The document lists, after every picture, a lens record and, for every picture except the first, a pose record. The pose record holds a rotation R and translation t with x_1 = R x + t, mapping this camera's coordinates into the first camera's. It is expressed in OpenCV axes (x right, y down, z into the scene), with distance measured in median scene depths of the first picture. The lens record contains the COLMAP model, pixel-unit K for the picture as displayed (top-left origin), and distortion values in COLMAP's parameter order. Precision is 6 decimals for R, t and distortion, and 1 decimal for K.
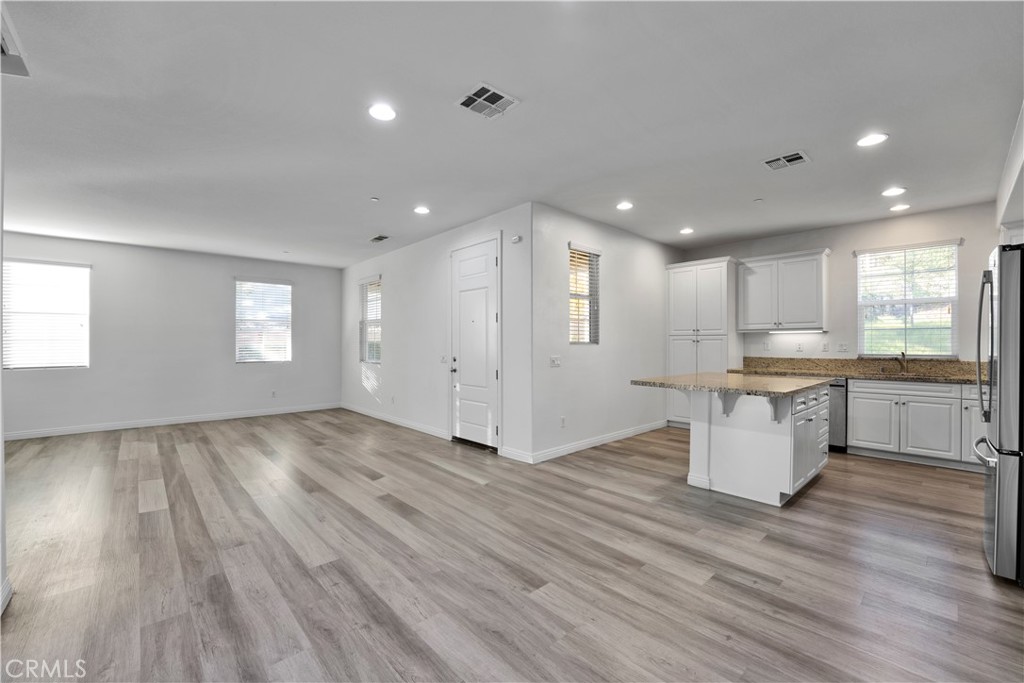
lens RADIAL K [[421.1, 0, 507.4], [0, 421.1, 341.8], [0, 0, 1]] dist [-0.024210, 0.000001]
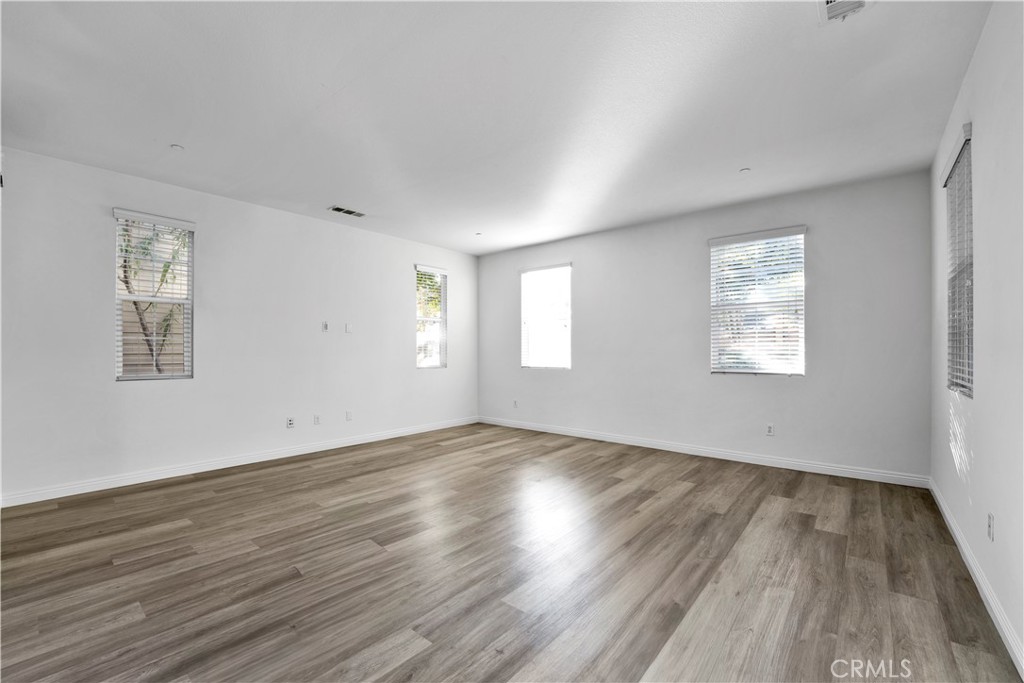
lens RADIAL K [[421.1, 0, 506.2], [0, 421.1, 348.7], [0, 0, 1]] dist [-0.024210, 0.000001]
pose [[0.124407, -0.000299, -0.992231, -0.061030], [0.001943, 0.999998, -0.000058, 0.016855], [0.992229, -0.001920, 0.124408, 0.868821]]
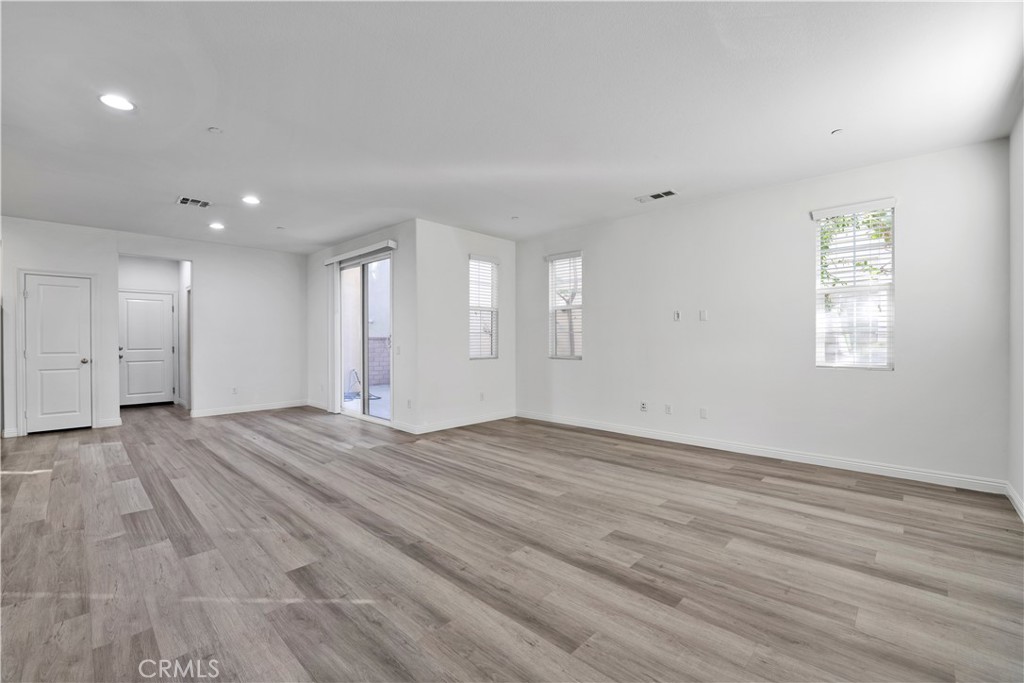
lens RADIAL K [[421.1, 0, 515.7], [0, 421.1, 345.7], [0, 0, 1]] dist [-0.024210, 0.000001]
pose [[-0.996451, 0.003726, -0.084087, -0.683194], [0.003123, 0.999968, 0.007308, 0.023756], [0.084111, 0.007020, -0.996432, 1.539723]]
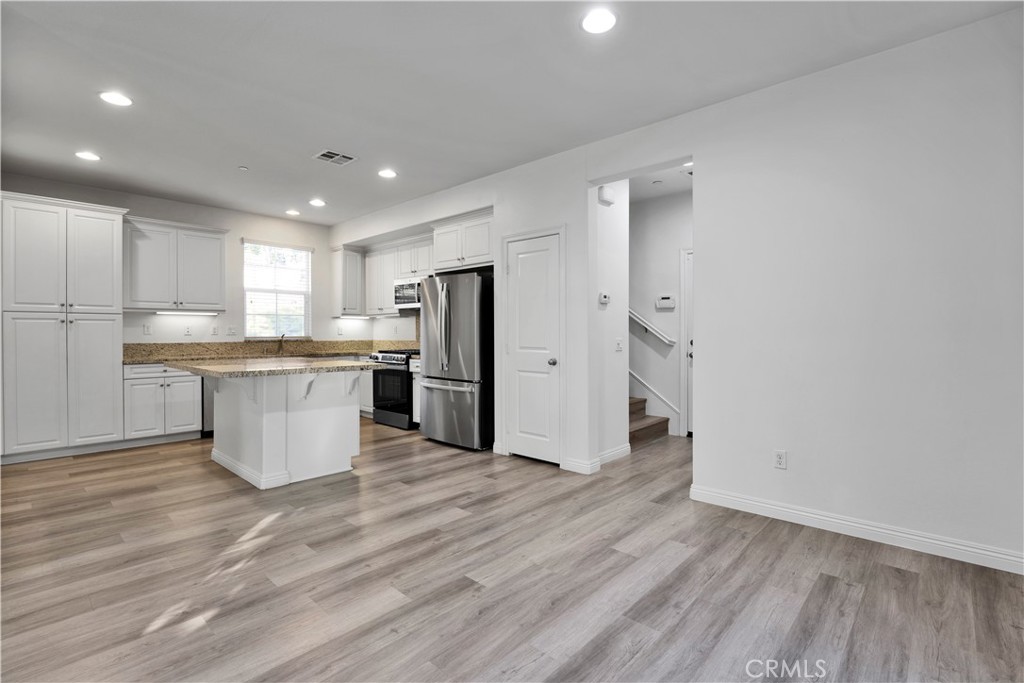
lens RADIAL K [[473.3, 0, 513.5], [0, 473.3, 335.5], [0, 0, 1]] dist [-0.017713, 0.002495]
pose [[-0.088934, -0.006280, 0.996018, -0.428596], [-0.002687, 0.999978, 0.006065, 0.017784], [-0.996034, -0.002137, -0.088949, 0.448671]]
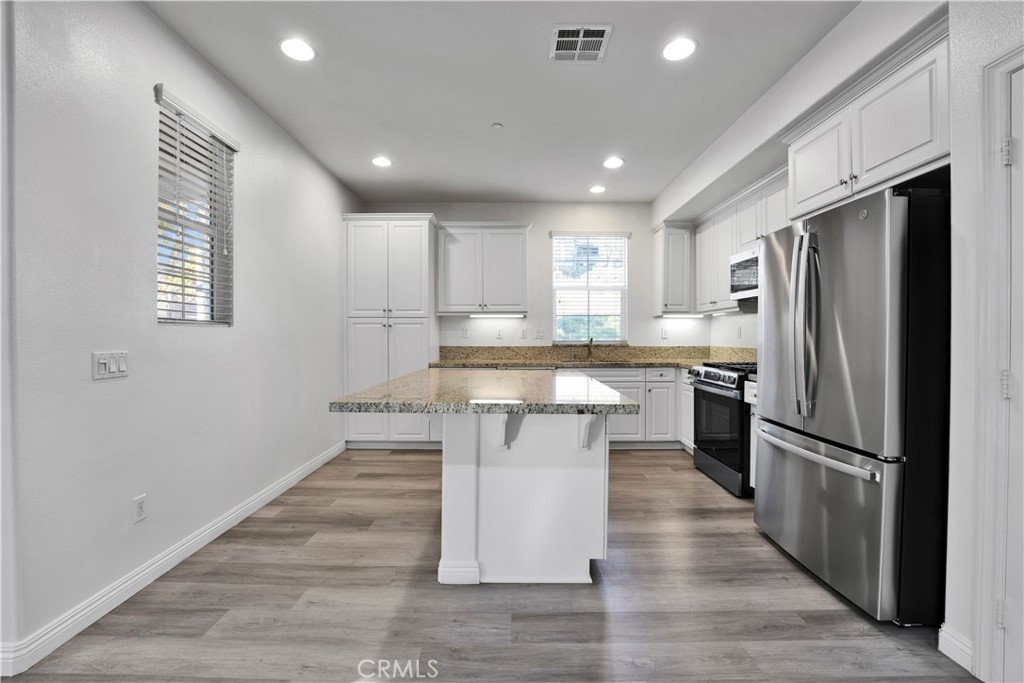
lens RADIAL K [[421.1, 0, 516.2], [0, 421.1, 340.6], [0, 0, 1]] dist [-0.024210, 0.000001]
pose [[0.668172, -0.008621, 0.743957, 0.077858], [-0.002910, 0.999895, 0.014201, 0.016598], [-0.744001, -0.011654, 0.668077, 0.441131]]
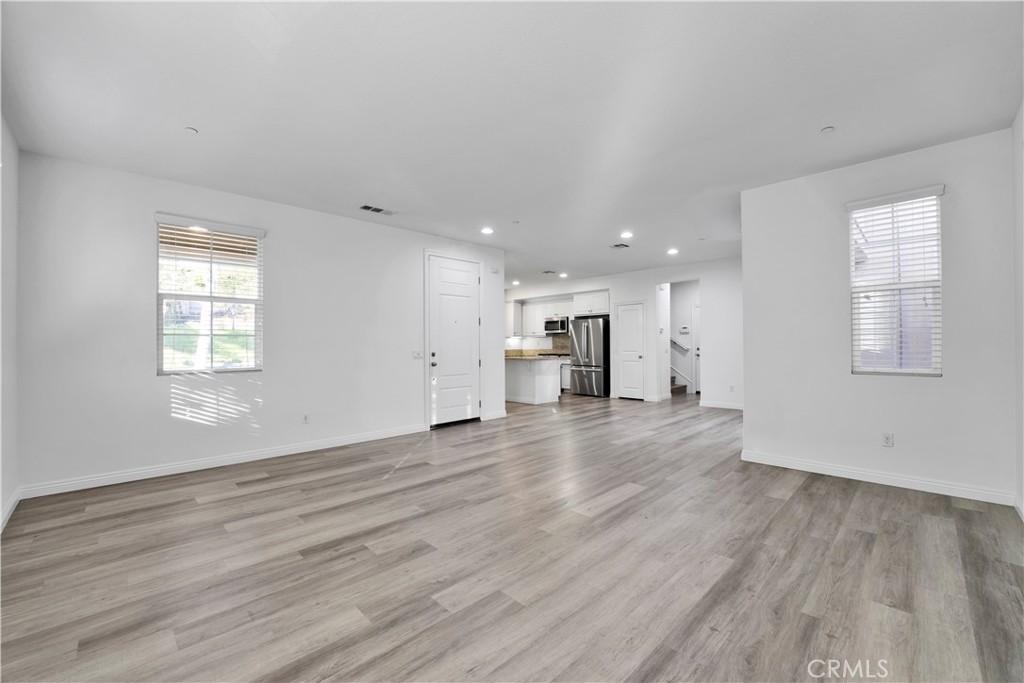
lens RADIAL K [[421.1, 0, 517.8], [0, 421.1, 347.3], [0, 0, 1]] dist [-0.024210, 0.000001]
pose [[-0.057990, -0.003034, 0.998313, -1.371579], [0.003327, 0.999989, 0.003232, 0.022255], [-0.998312, 0.003509, -0.057980, 0.937996]]
